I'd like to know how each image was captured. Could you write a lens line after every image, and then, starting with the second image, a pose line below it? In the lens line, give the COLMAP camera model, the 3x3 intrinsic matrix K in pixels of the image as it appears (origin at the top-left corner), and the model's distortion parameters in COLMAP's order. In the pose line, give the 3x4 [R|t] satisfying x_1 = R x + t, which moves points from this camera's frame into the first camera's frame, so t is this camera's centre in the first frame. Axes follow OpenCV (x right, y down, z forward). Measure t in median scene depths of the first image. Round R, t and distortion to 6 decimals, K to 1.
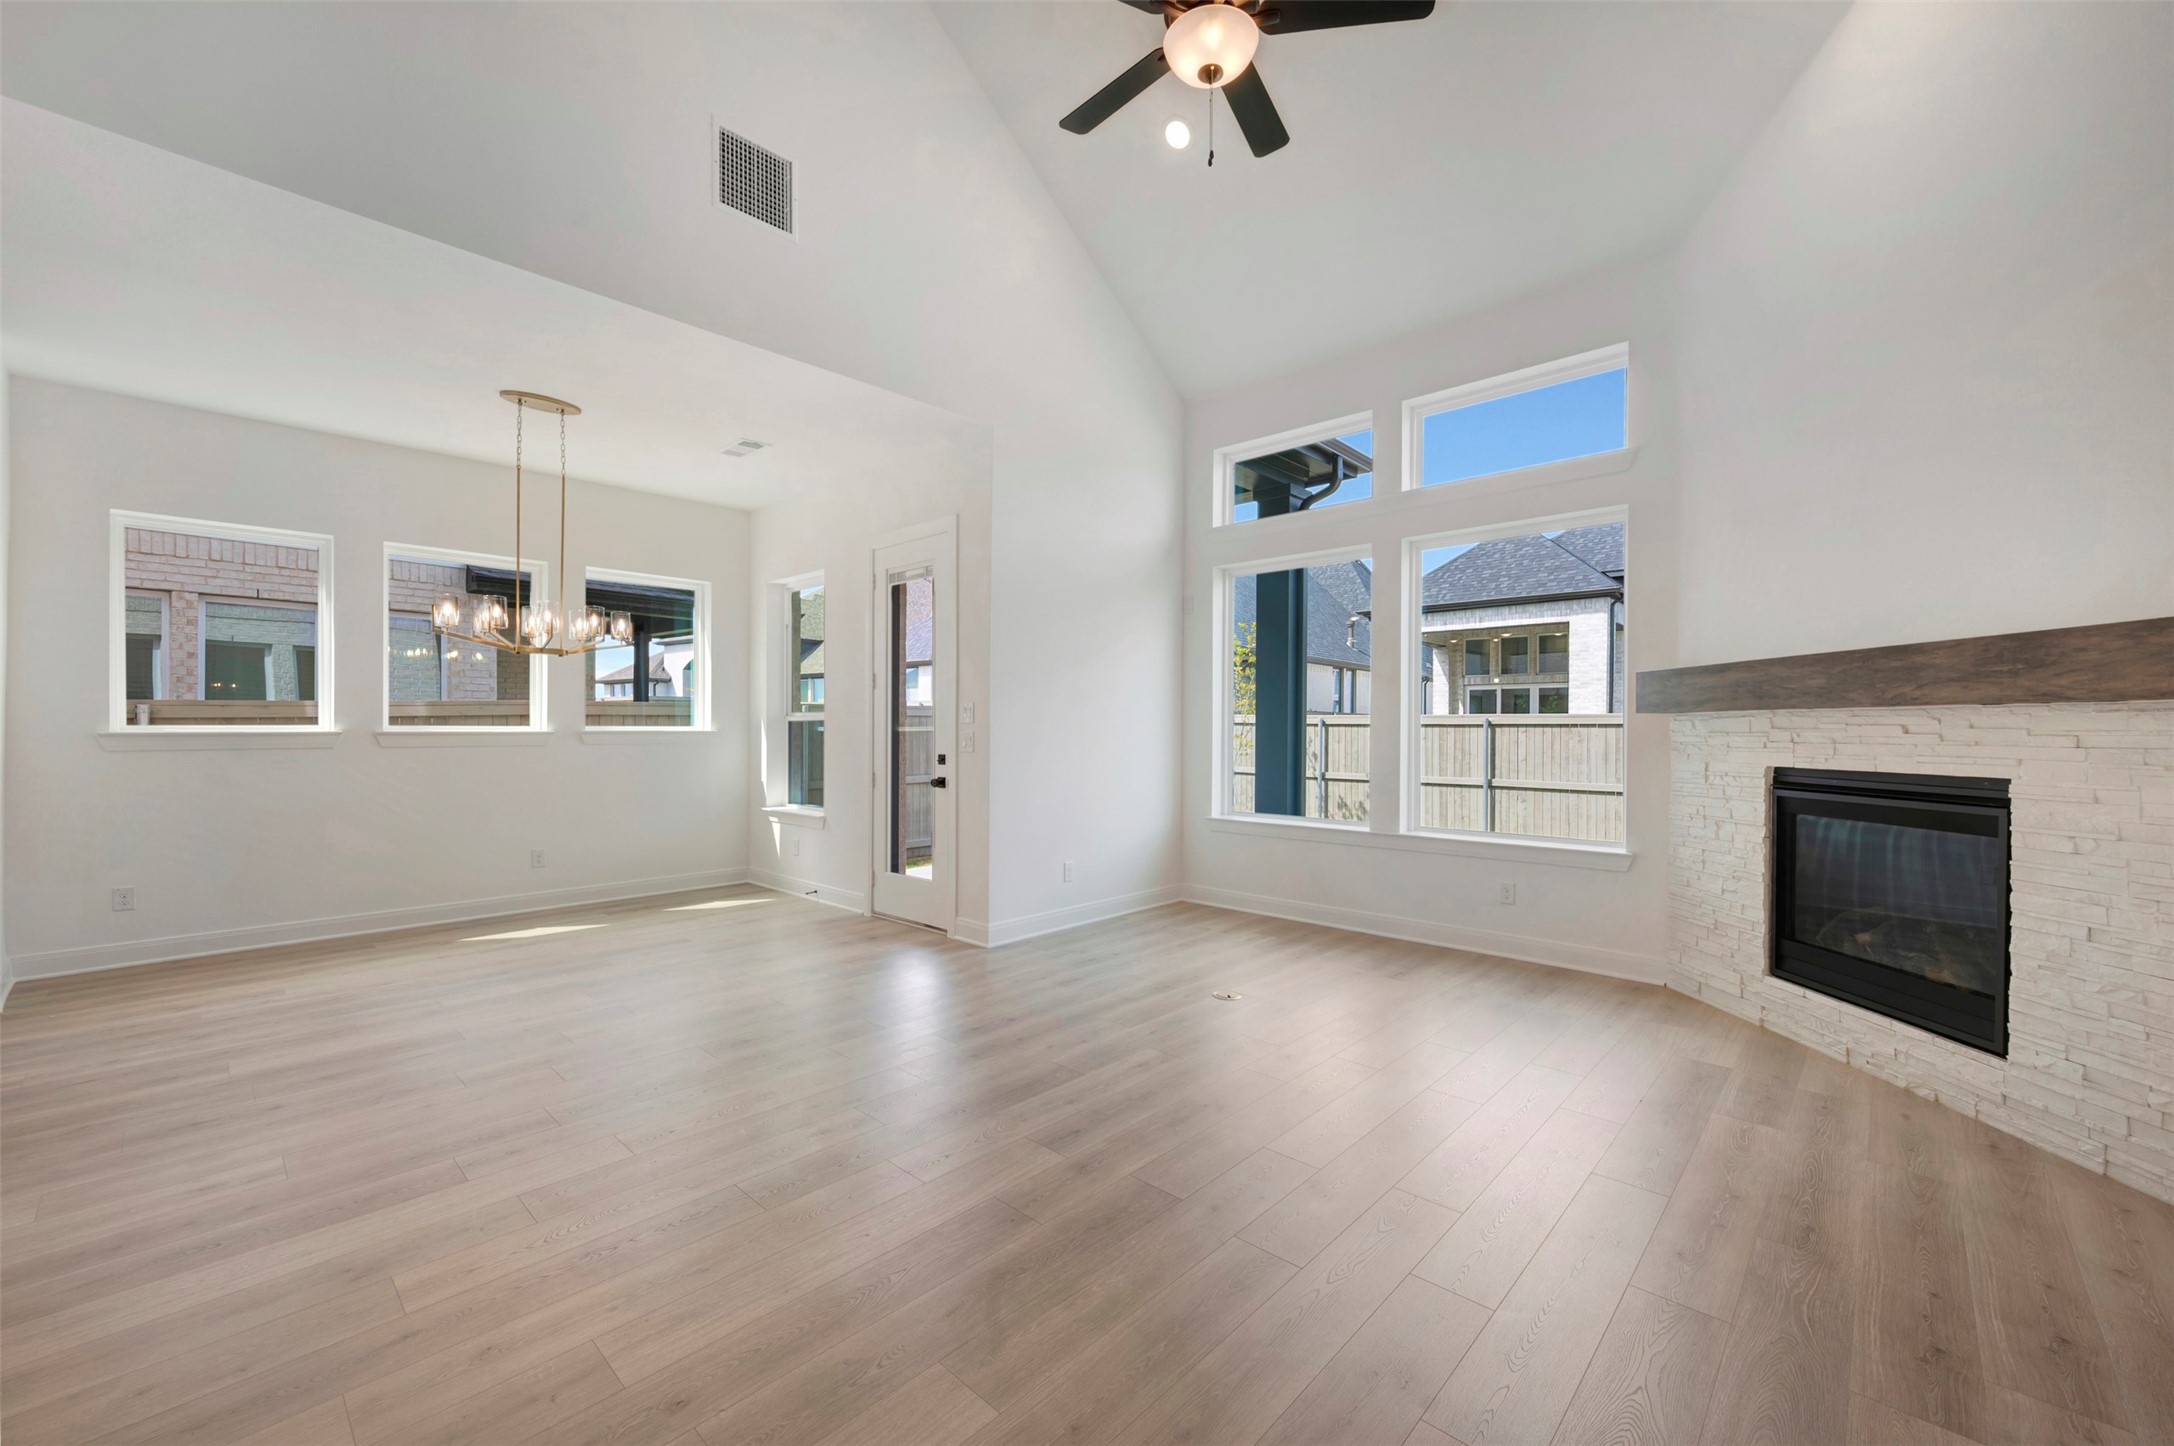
lens RADIAL K [[867.3, 0, 1087.0], [0, 867.3, 723.0], [0, 0, 1]] dist [-0.000829, -0.000199]
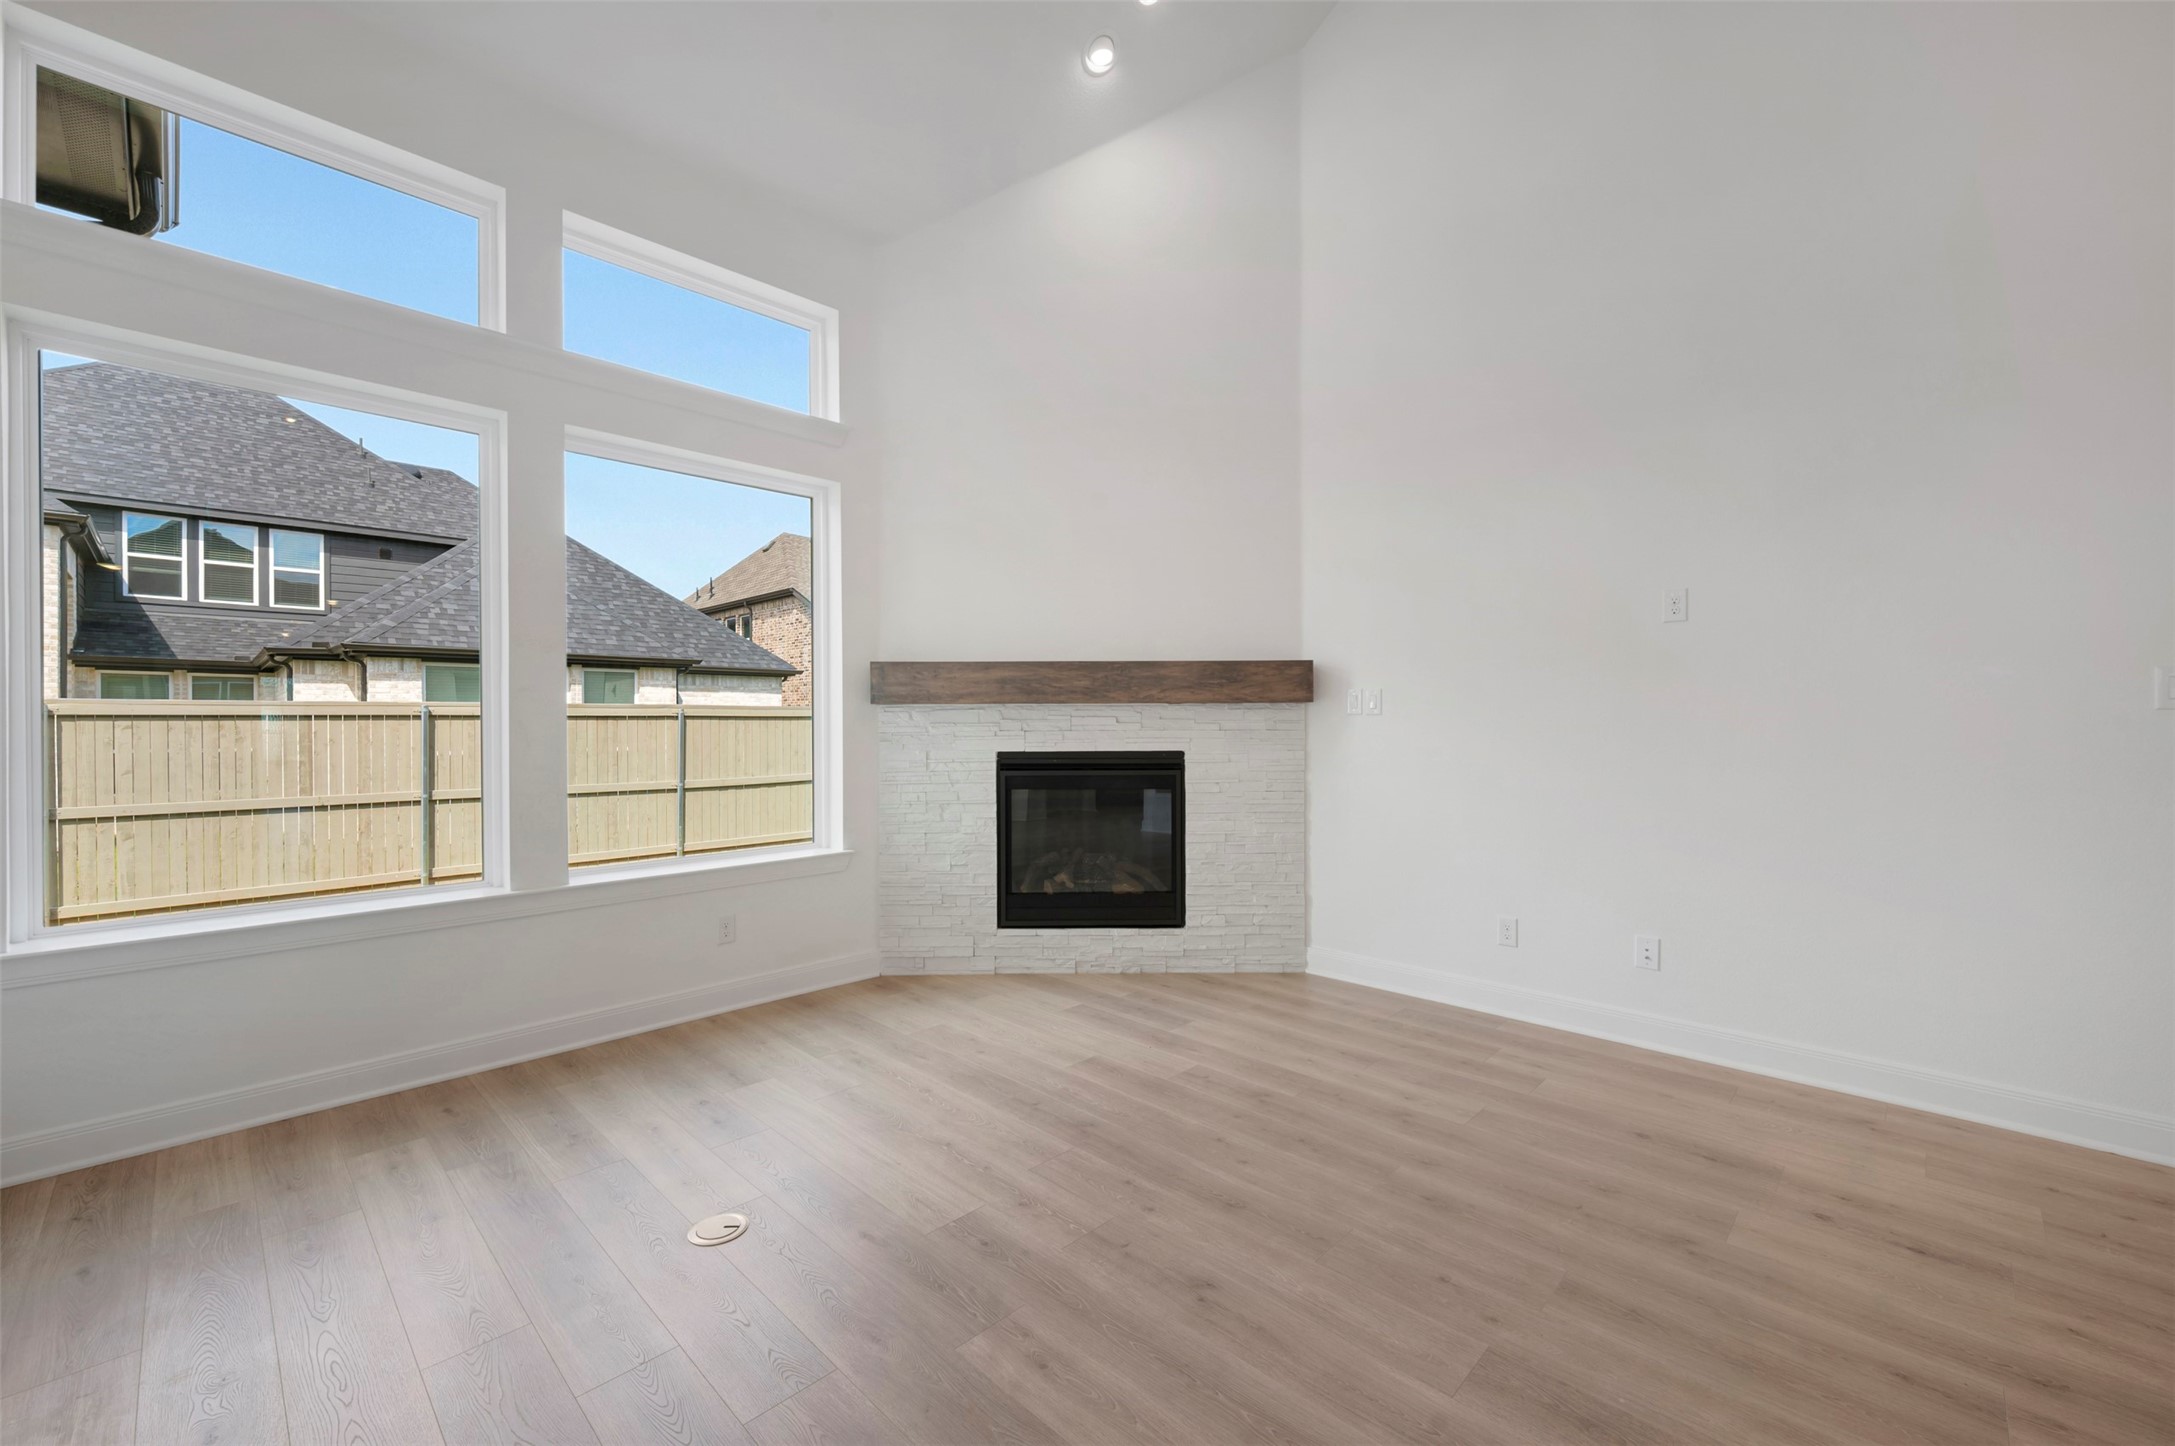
lens RADIAL K [[870.8, 0, 1126.7], [0, 870.8, 722.9], [0, 0, 1]] dist [-0.000108, 0.000132]
pose [[-0.005815, -0.002934, 0.999979, -0.448485], [-0.003854, 0.999988, 0.002912, 0.007565], [-0.999976, -0.003837, -0.005826, 0.933786]]
